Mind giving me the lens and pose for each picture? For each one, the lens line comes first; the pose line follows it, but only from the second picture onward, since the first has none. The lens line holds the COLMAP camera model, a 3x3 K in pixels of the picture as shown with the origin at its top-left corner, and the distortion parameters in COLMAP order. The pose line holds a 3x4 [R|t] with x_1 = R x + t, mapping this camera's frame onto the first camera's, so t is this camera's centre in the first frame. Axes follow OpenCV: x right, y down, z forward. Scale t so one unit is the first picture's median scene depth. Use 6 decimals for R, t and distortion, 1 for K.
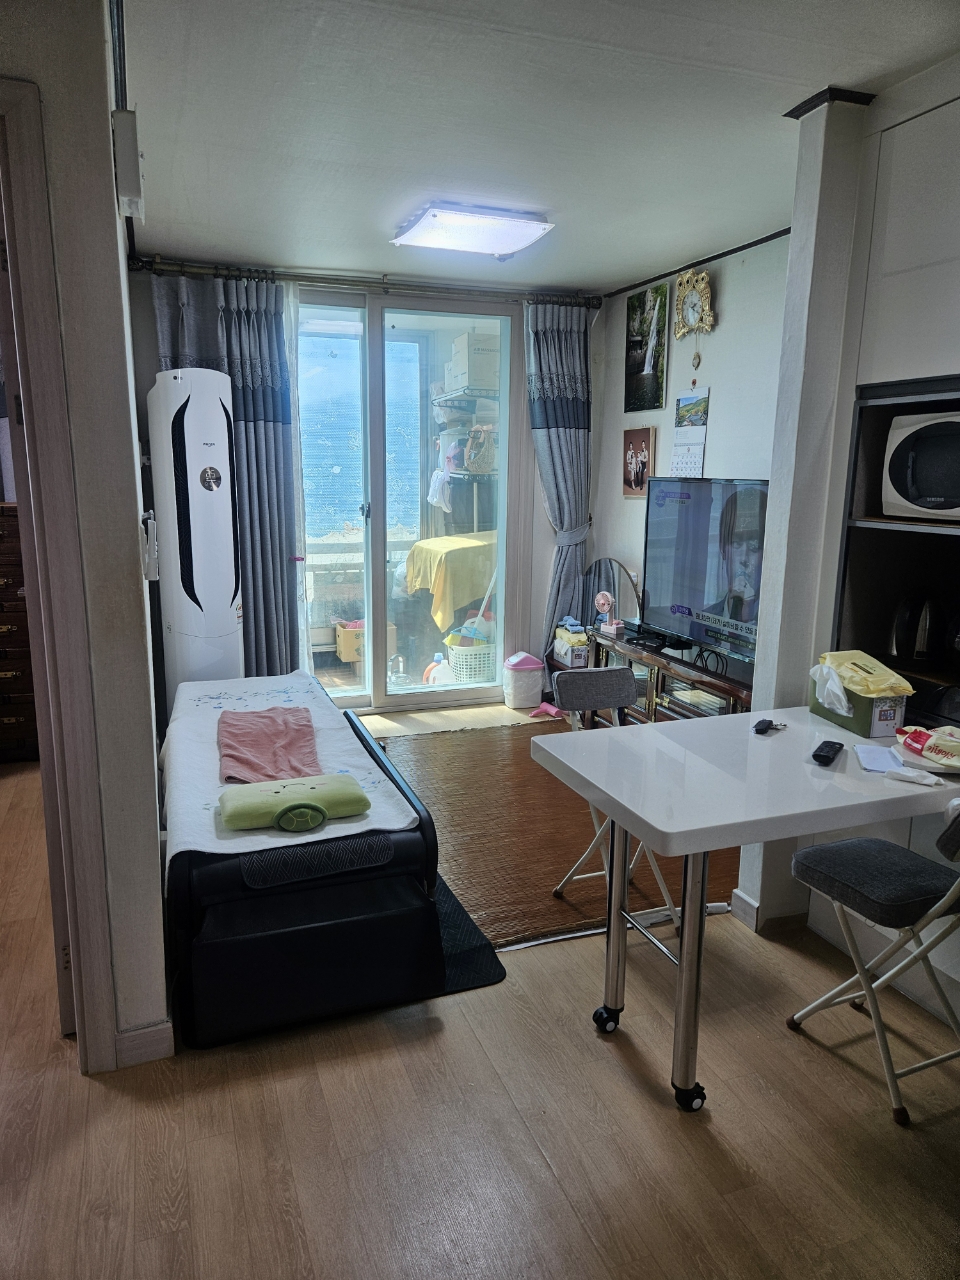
lens RADIAL K [[834.8, 0, 479.4], [0, 834.8, 613.9], [0, 0, 1]] dist [0.086644, -0.068485]
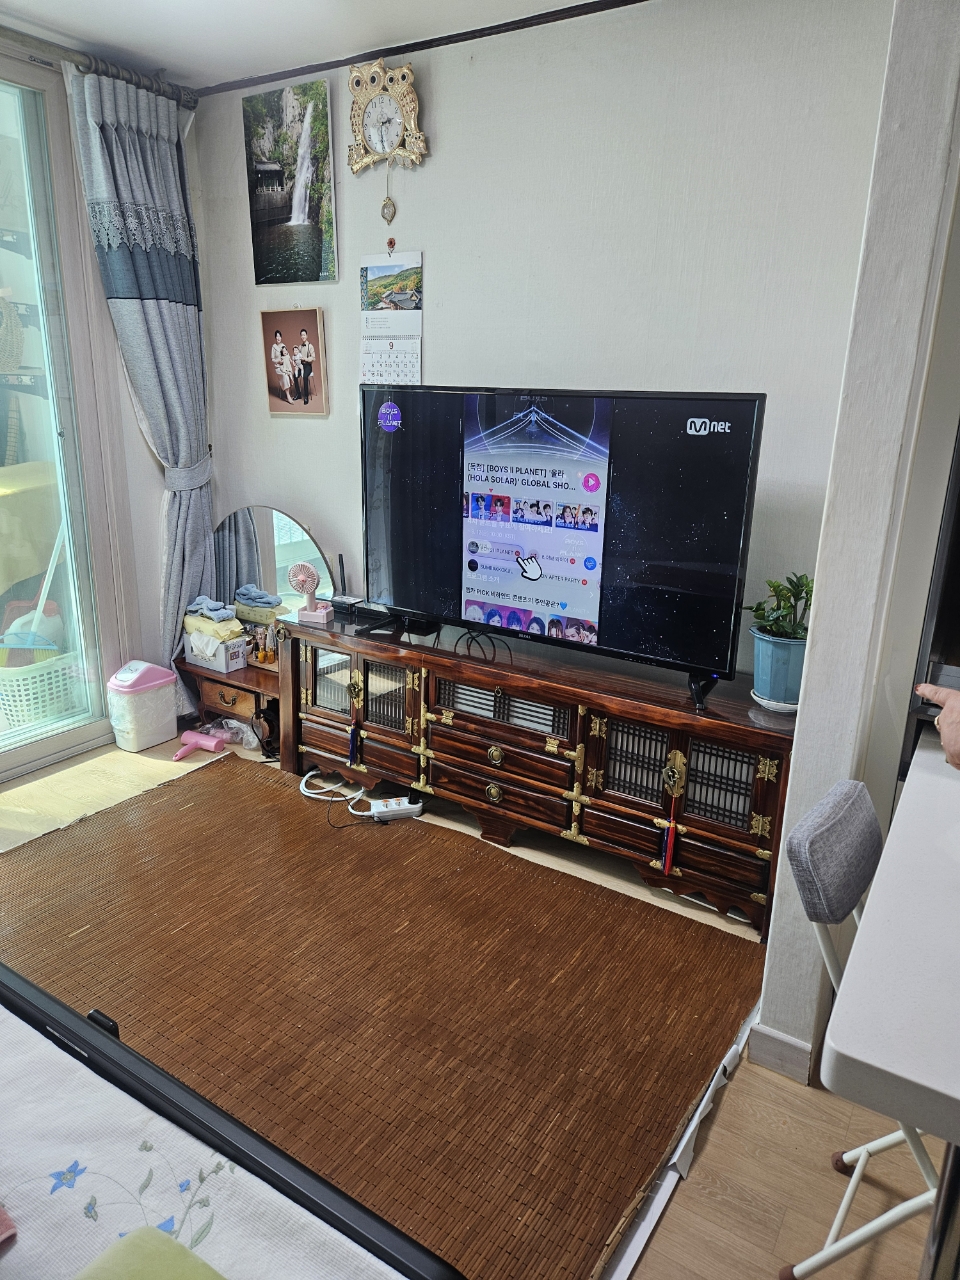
lens RADIAL K [[834.8, 0, 479.4], [0, 834.8, 613.9], [0, 0, 1]] dist [0.086644, -0.068485]
pose [[0.802480, -0.141976, 0.579542, -0.116783], [0.086774, 0.988722, 0.122062, -0.050120], [-0.590335, -0.047663, 0.805750, 0.355382]]
